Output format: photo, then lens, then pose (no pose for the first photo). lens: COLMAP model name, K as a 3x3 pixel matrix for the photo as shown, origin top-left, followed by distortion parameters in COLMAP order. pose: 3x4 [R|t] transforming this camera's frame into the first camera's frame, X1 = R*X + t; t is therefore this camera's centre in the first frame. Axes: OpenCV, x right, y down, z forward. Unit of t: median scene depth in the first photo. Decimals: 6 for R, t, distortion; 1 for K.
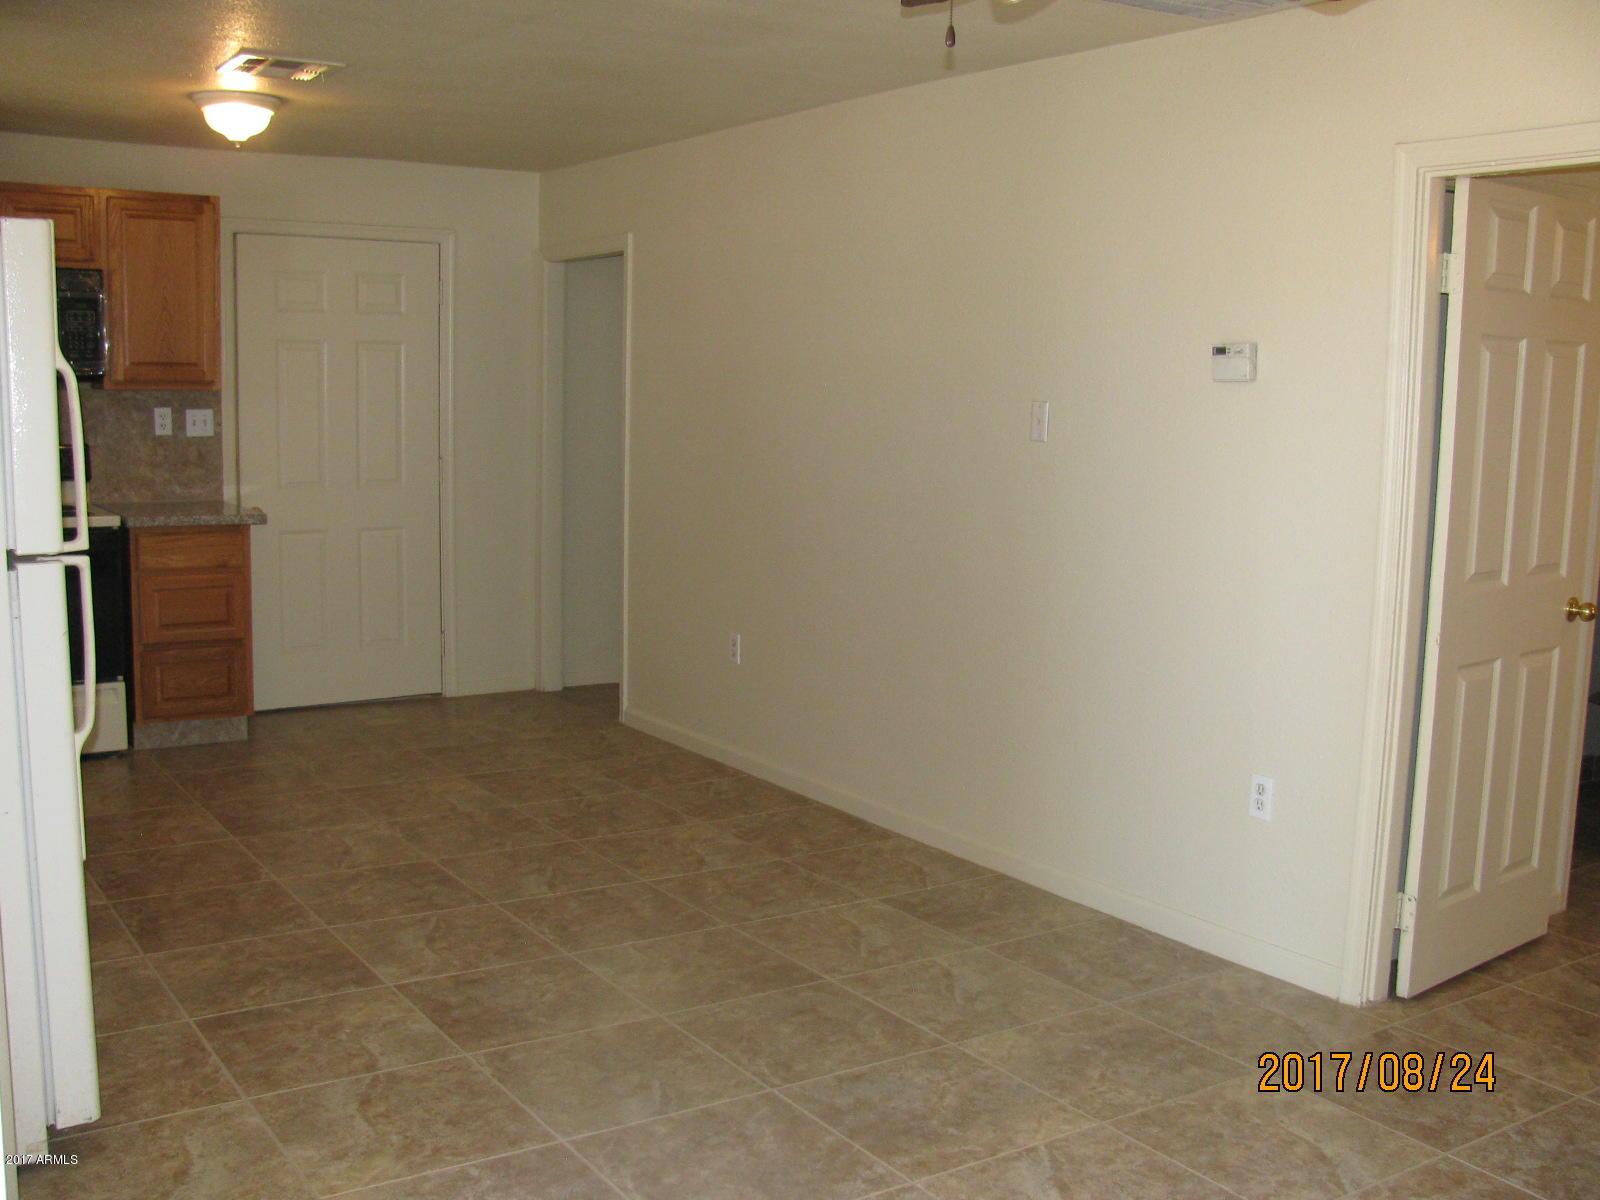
lens RADIAL K [[1644.6, 0, 791.9], [0, 1644.6, 603.7], [0, 0, 1]] dist [-0.134828, 0.000000]
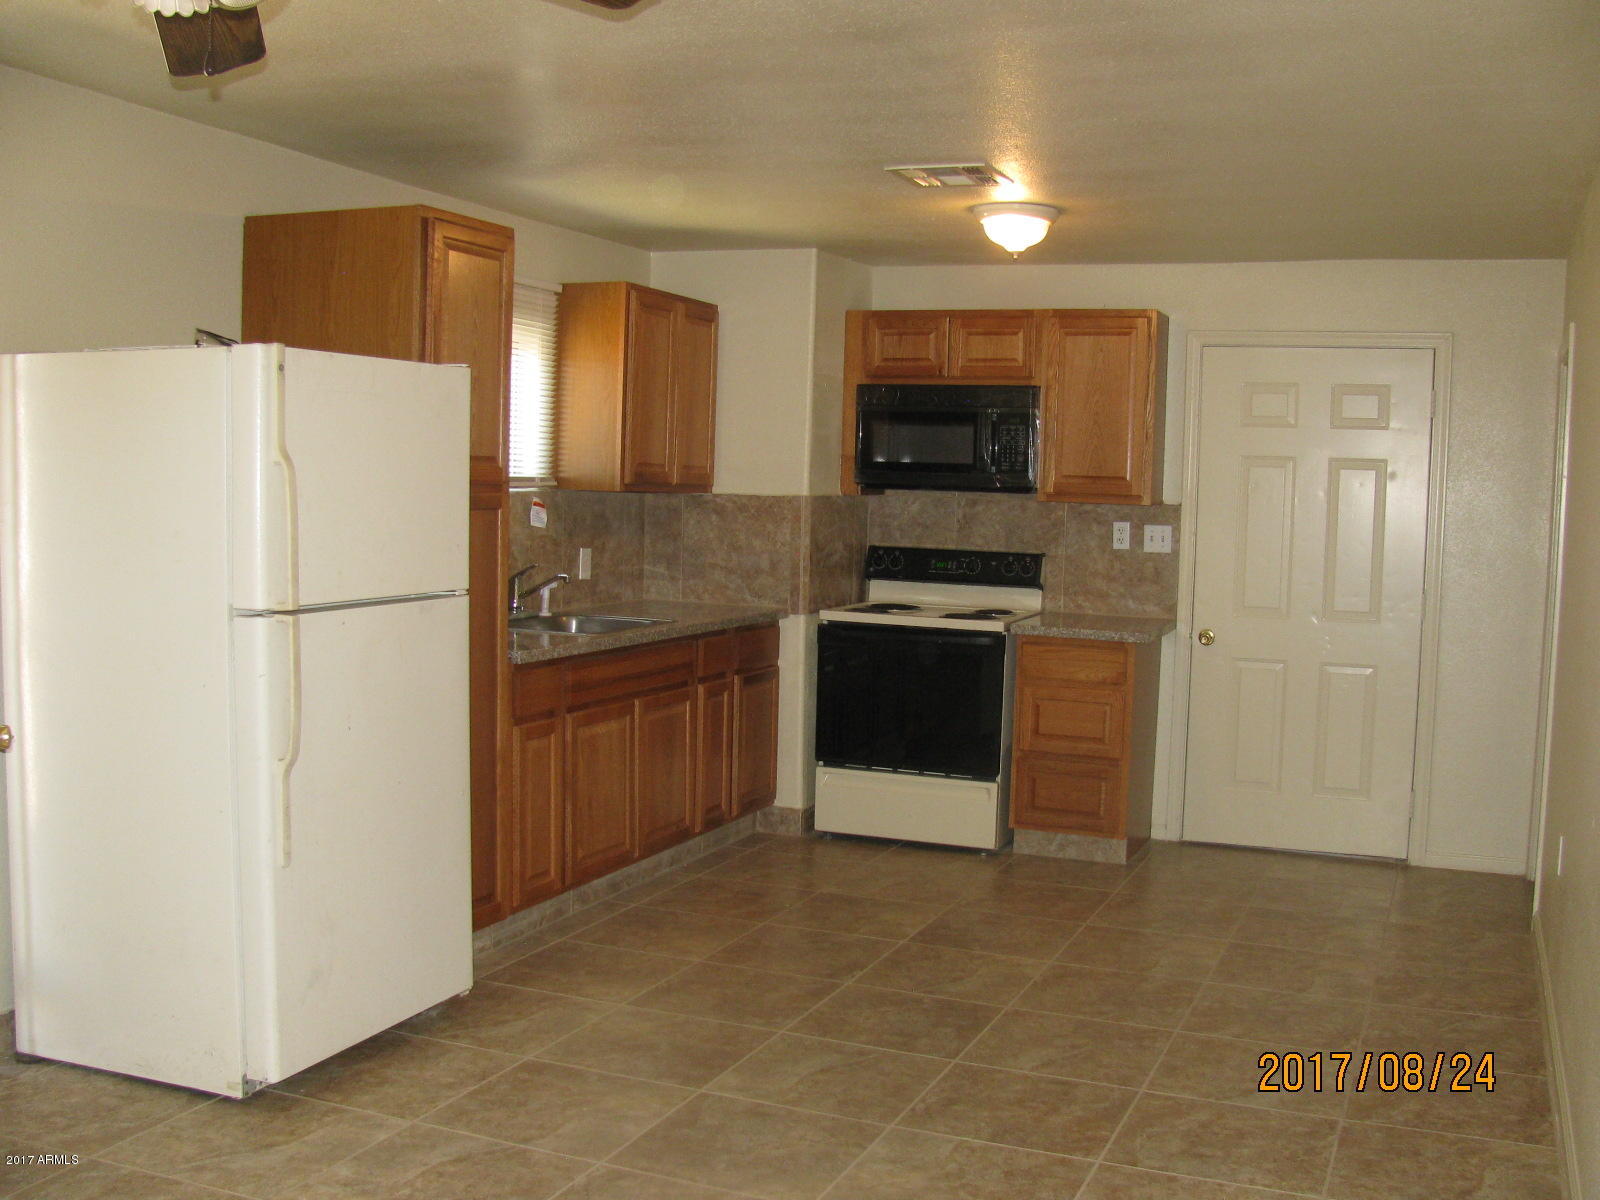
lens RADIAL K [[1644.6, 0, 794.7], [0, 1644.6, 603.5], [0, 0, 1]] dist [-0.134828, 0.000000]
pose [[0.558321, 0.052961, -0.827933, 0.429604], [-0.122258, 0.992317, -0.018969, -0.034420], [0.820567, 0.111812, 0.560507, 0.336812]]
